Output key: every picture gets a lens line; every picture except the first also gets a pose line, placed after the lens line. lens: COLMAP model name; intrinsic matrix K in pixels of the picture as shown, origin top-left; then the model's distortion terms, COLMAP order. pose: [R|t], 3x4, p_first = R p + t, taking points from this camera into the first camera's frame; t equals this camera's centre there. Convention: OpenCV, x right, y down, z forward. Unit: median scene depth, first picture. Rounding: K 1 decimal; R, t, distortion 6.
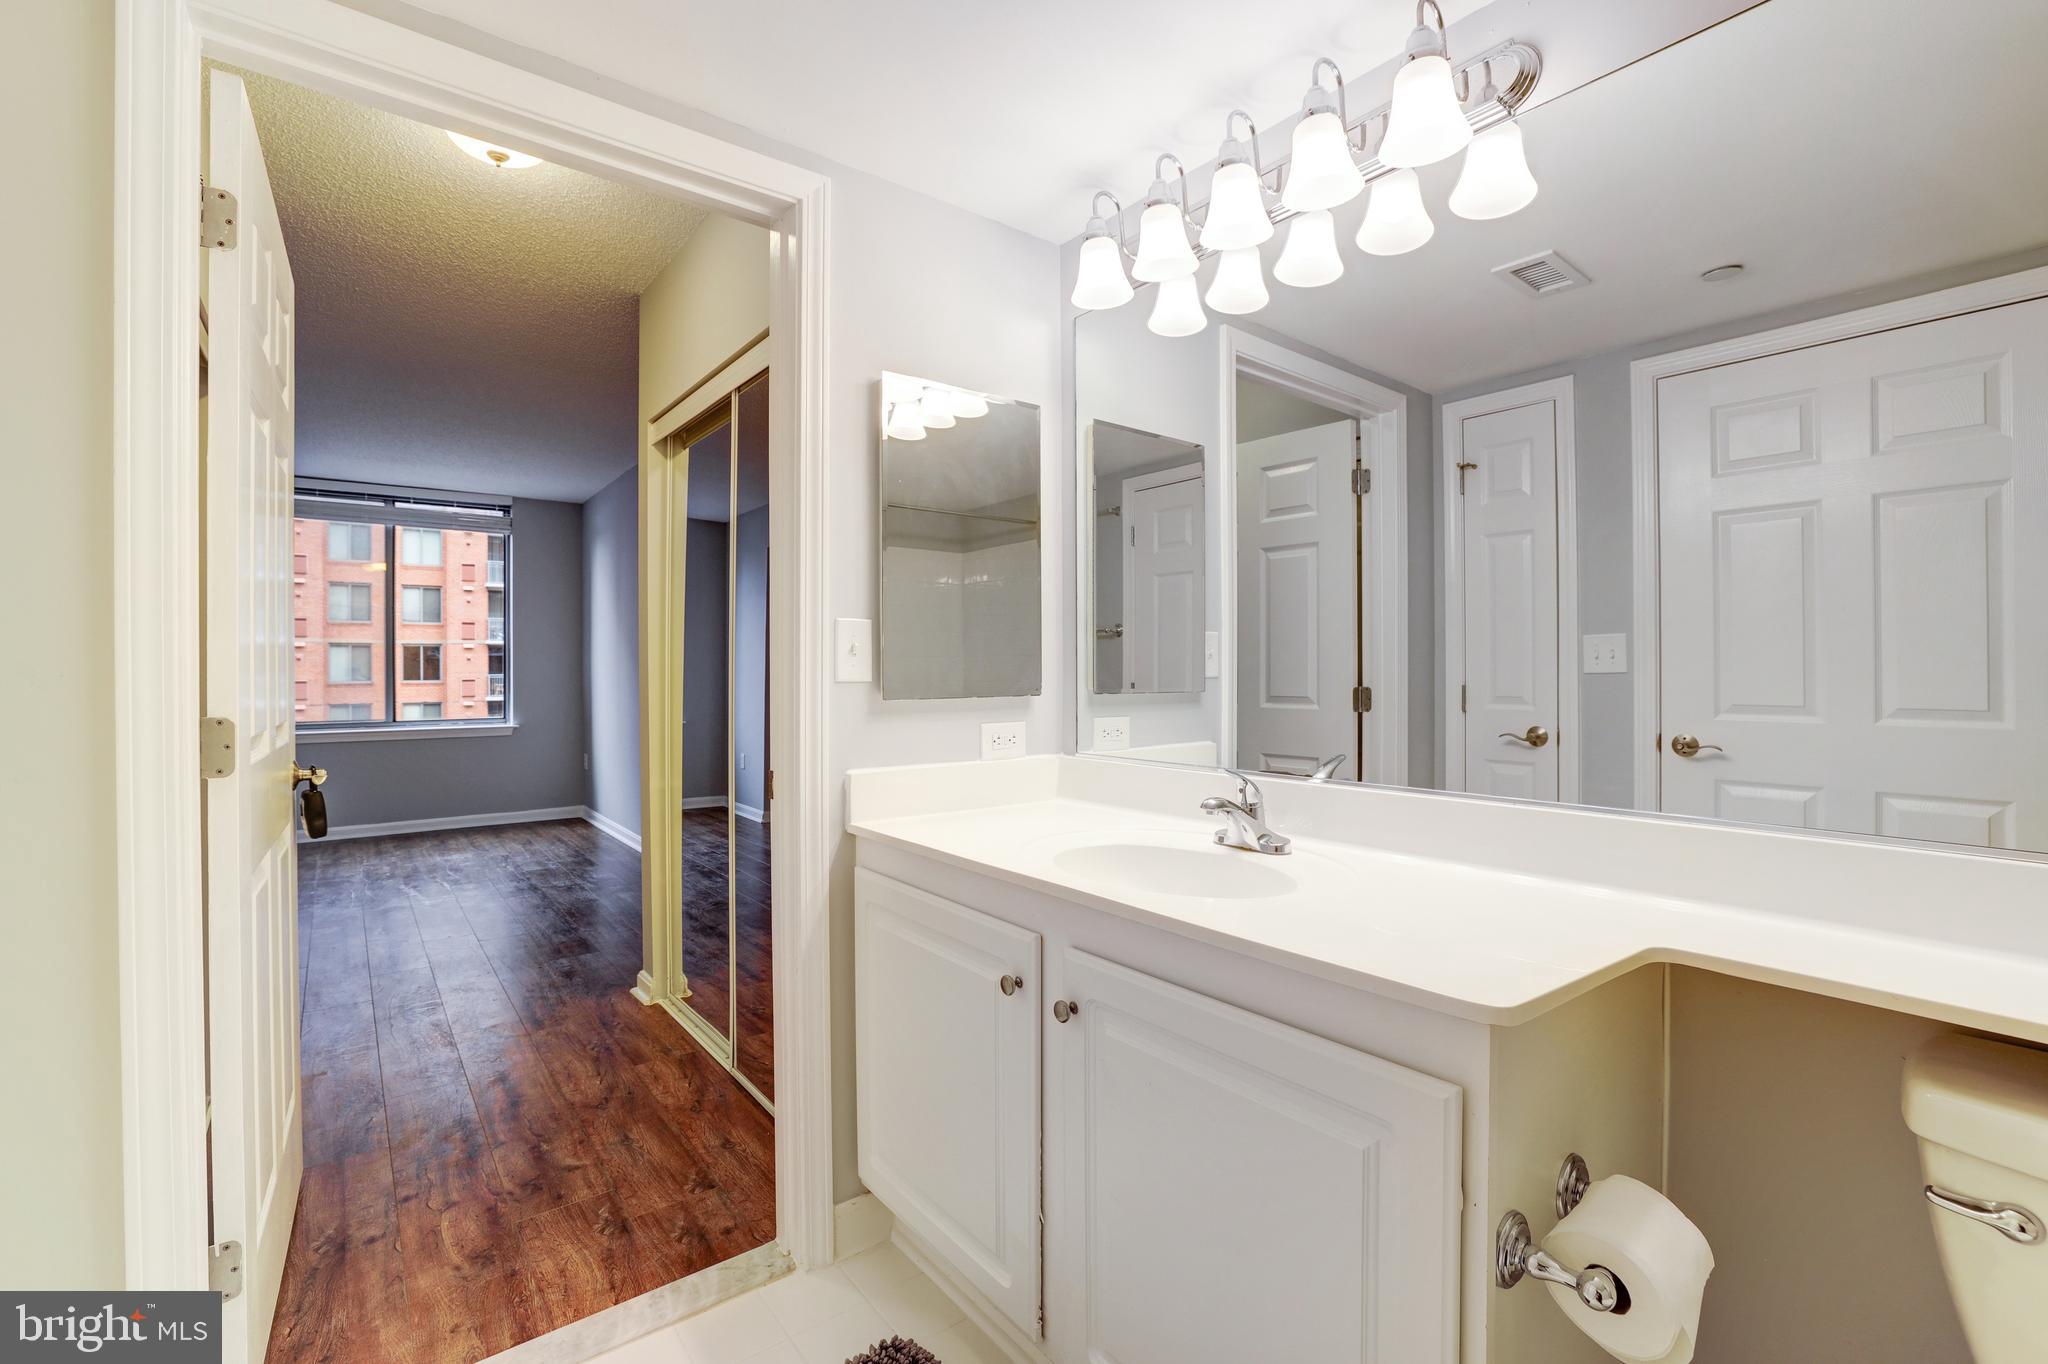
lens RADIAL K [[883.0, 0, 1013.8], [0, 883.0, 673.0], [0, 0, 1]] dist [-0.035507, 0.011617]
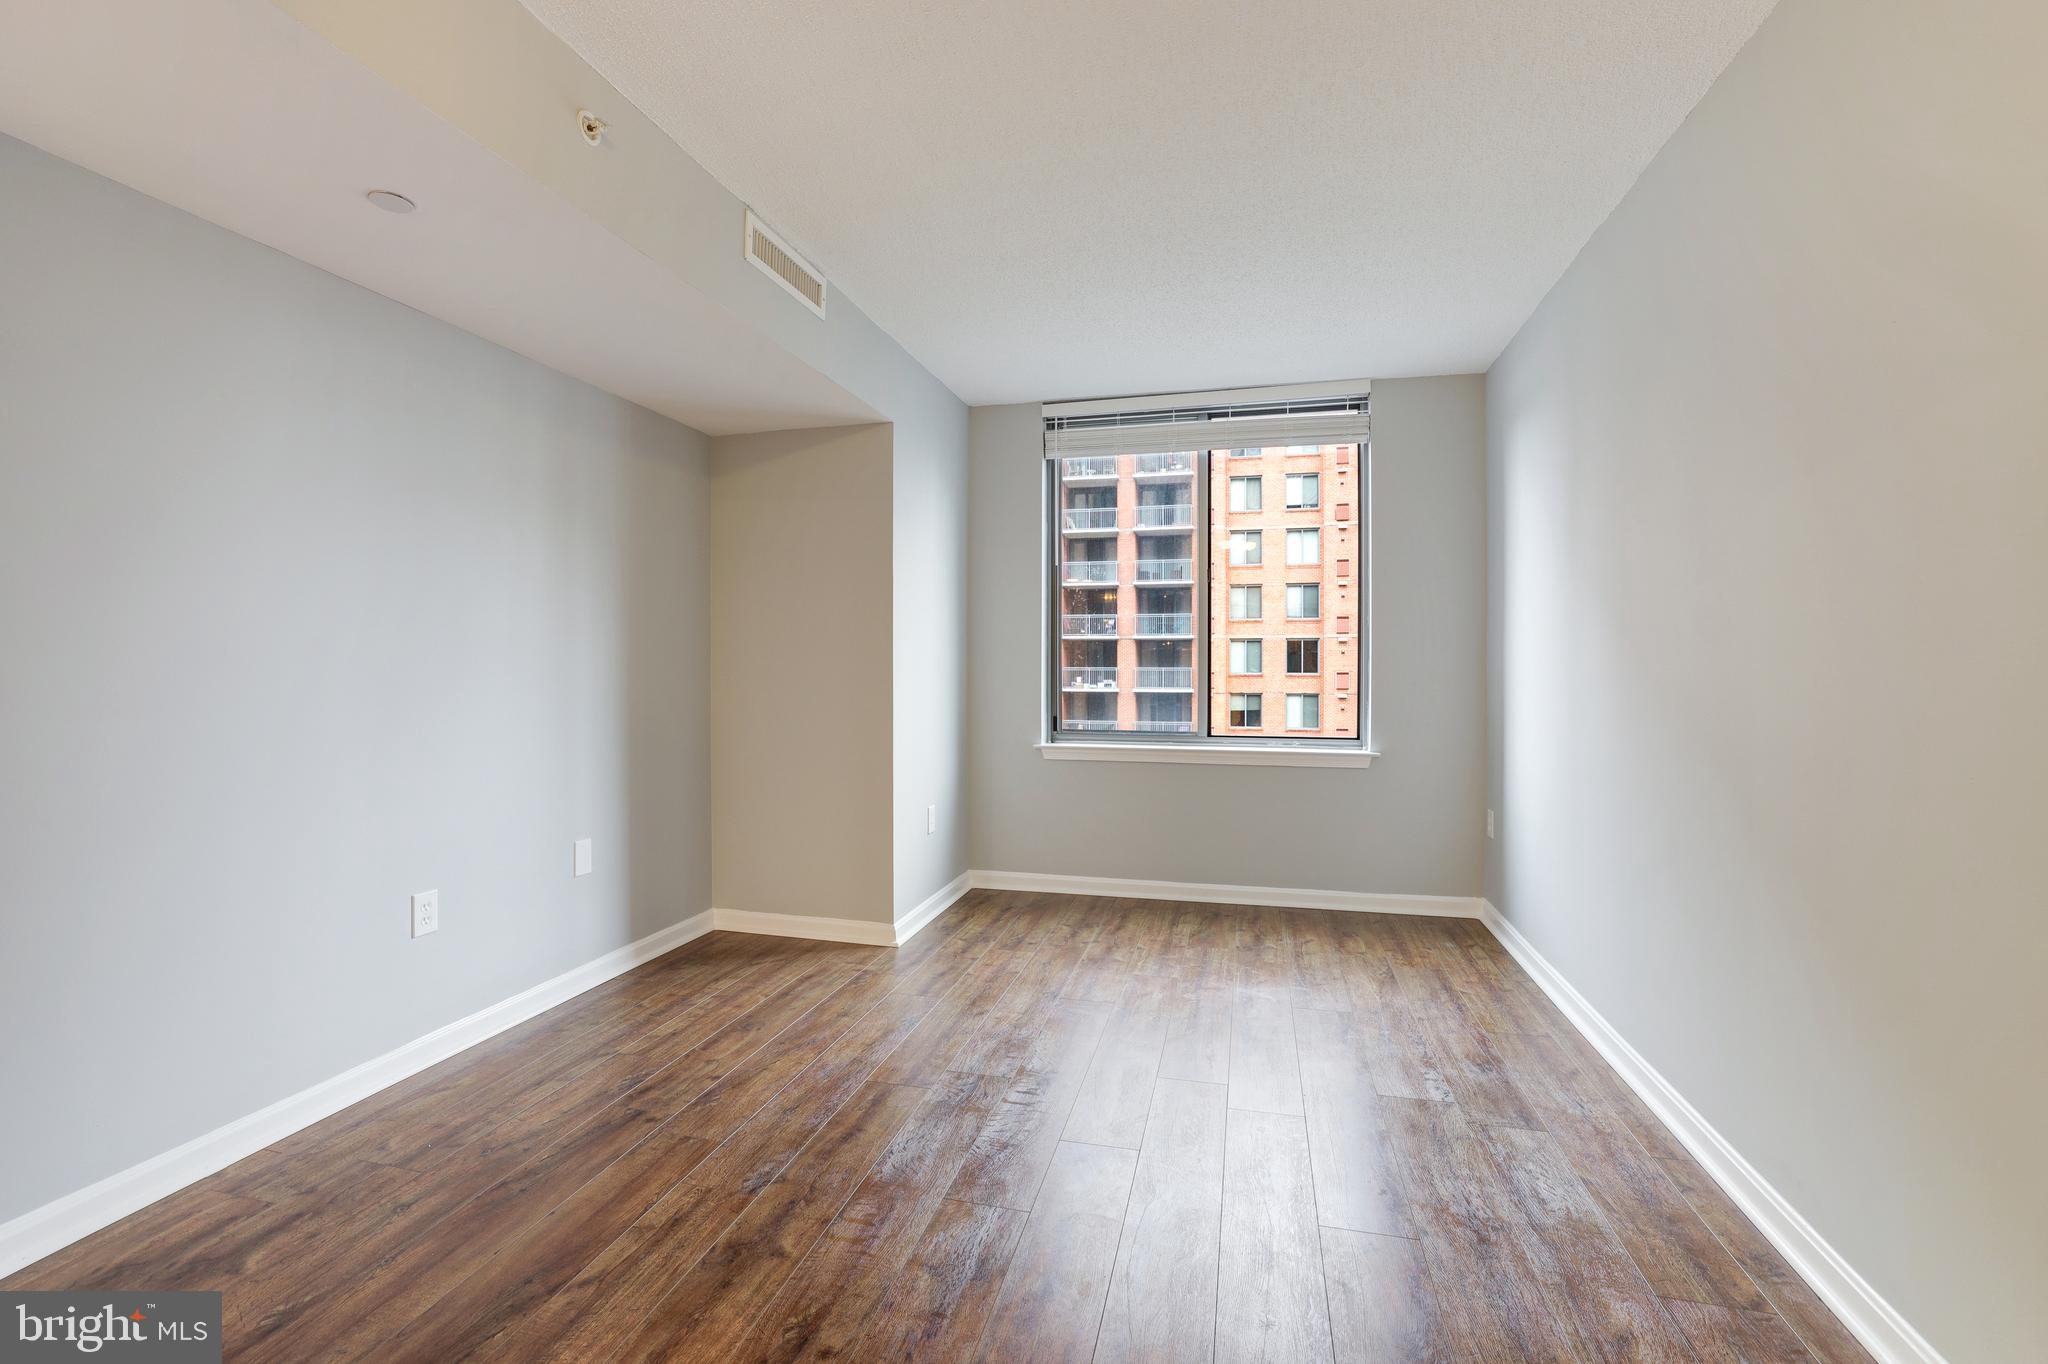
lens RADIAL K [[883.0, 0, 1028.3], [0, 883.0, 665.3], [0, 0, 1]] dist [-0.035507, 0.011617]
pose [[0.617334, 0.005518, -0.786682, -0.042855], [-0.006288, 0.999978, 0.002079, -0.000439], [0.786676, 0.003663, 0.617355, 0.077700]]
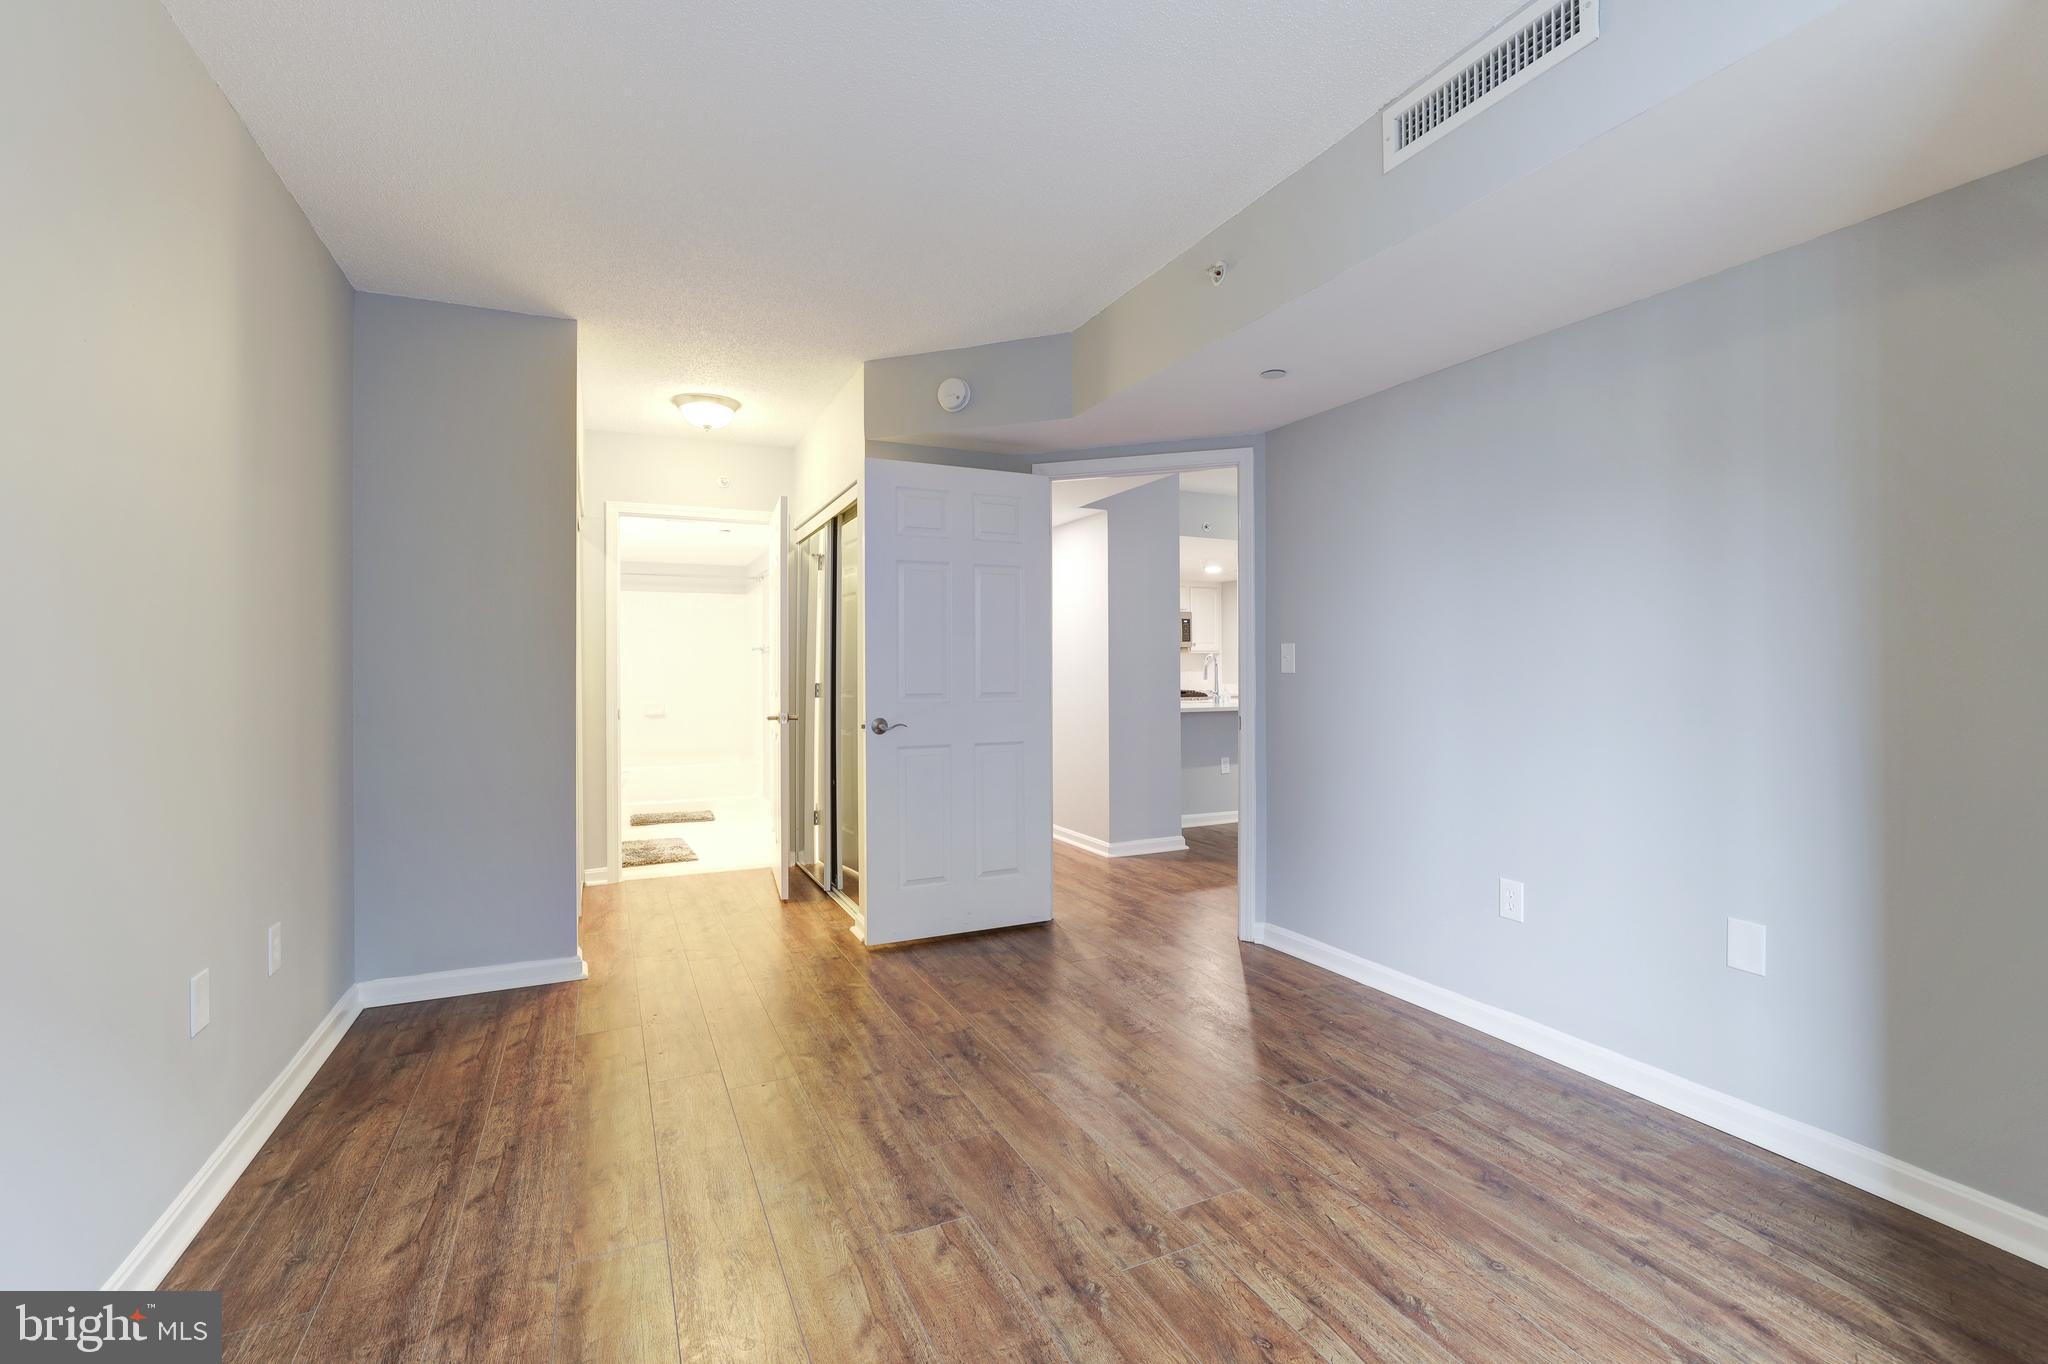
lens RADIAL K [[883.0, 0, 1008.1], [0, 883.0, 676.5], [0, 0, 1]] dist [-0.035507, 0.011617]
pose [[-0.974593, 0.006250, 0.223896, -0.099122], [0.008928, 0.999900, 0.010951, -0.000693], [-0.223805, 0.012672, -0.974552, 0.161501]]
